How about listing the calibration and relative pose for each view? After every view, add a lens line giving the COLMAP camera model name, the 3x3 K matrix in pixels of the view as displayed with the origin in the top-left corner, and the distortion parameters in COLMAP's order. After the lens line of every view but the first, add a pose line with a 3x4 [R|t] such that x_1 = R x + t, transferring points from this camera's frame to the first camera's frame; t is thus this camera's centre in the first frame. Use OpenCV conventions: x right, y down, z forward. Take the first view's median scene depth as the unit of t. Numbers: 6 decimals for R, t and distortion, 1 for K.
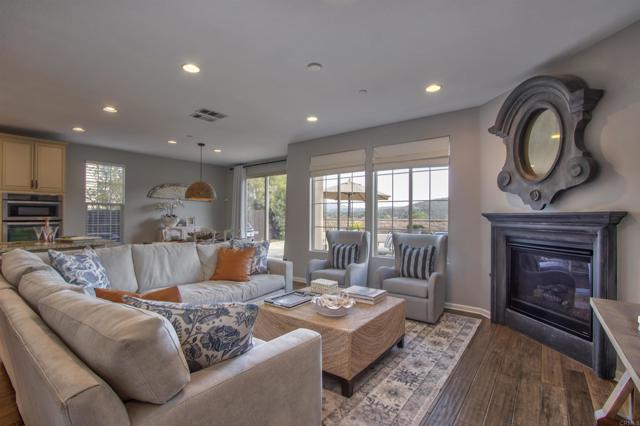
lens RADIAL K [[297.2, 0, 313.9], [0, 297.2, 215.1], [0, 0, 1]] dist [-0.011146, 0.002265]
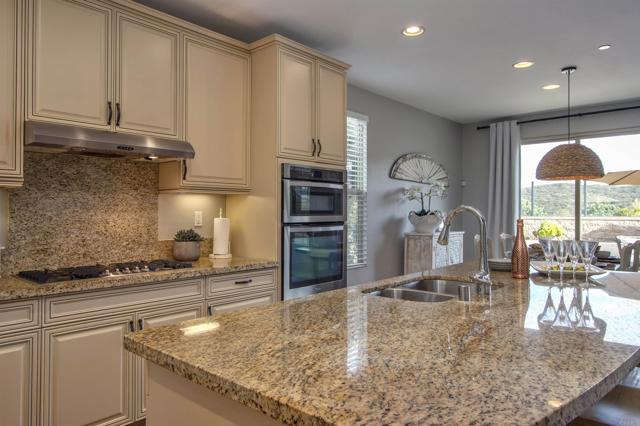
lens RADIAL K [[432.6, 0, 321.3], [0, 432.6, 209.3], [0, 0, 1]] dist [-0.004911, 0.000742]
pose [[0.997629, 0.000465, -0.068826, -0.889080], [-0.000642, 0.999997, -0.002541, -0.001749], [0.068824, 0.002579, 0.997625, 0.297171]]
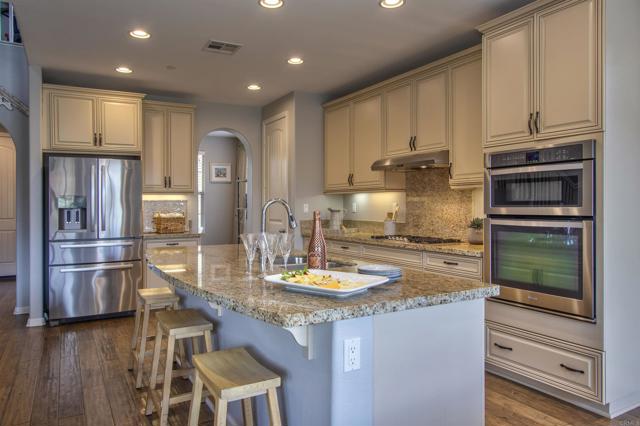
lens RADIAL K [[432.6, 0, 320.3], [0, 432.6, 210.5], [0, 0, 1]] dist [-0.004911, 0.000742]
pose [[-0.365161, 0.011469, -0.930874, -0.313971], [0.005959, 0.999932, 0.009983, 0.003845], [0.930925, -0.001901, -0.365204, 0.943106]]
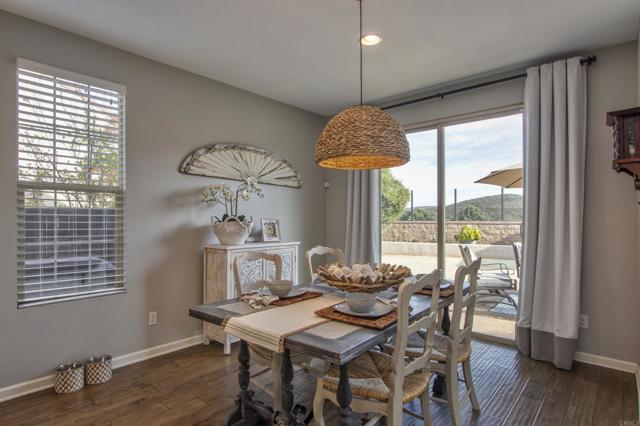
lens RADIAL K [[351.0, 0, 316.5], [0, 351.0, 219.1], [0, 0, 1]] dist [-0.008367, 0.001265]
pose [[0.997942, -0.000973, -0.064120, -0.481743], [0.001597, 0.999952, 0.009685, -0.001448], [0.064108, -0.009767, 0.997895, 0.746290]]
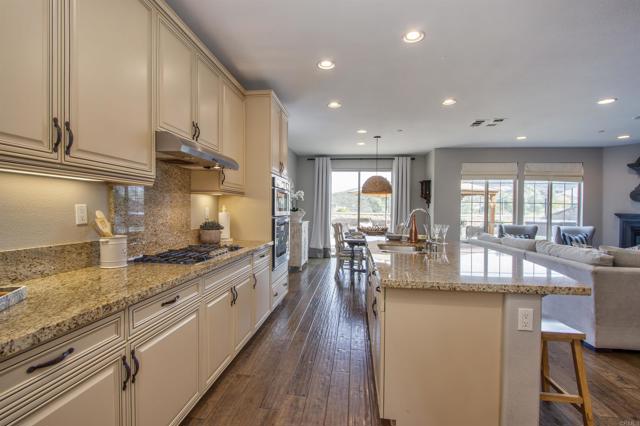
lens RADIAL K [[297.2, 0, 318.4], [0, 297.2, 212.8], [0, 0, 1]] dist [-0.011146, 0.002265]
pose [[0.859239, 0.007837, 0.511514, -1.250736], [-0.018166, 0.999719, 0.015199, -0.002609], [-0.511251, -0.022352, 0.859141, 0.305813]]
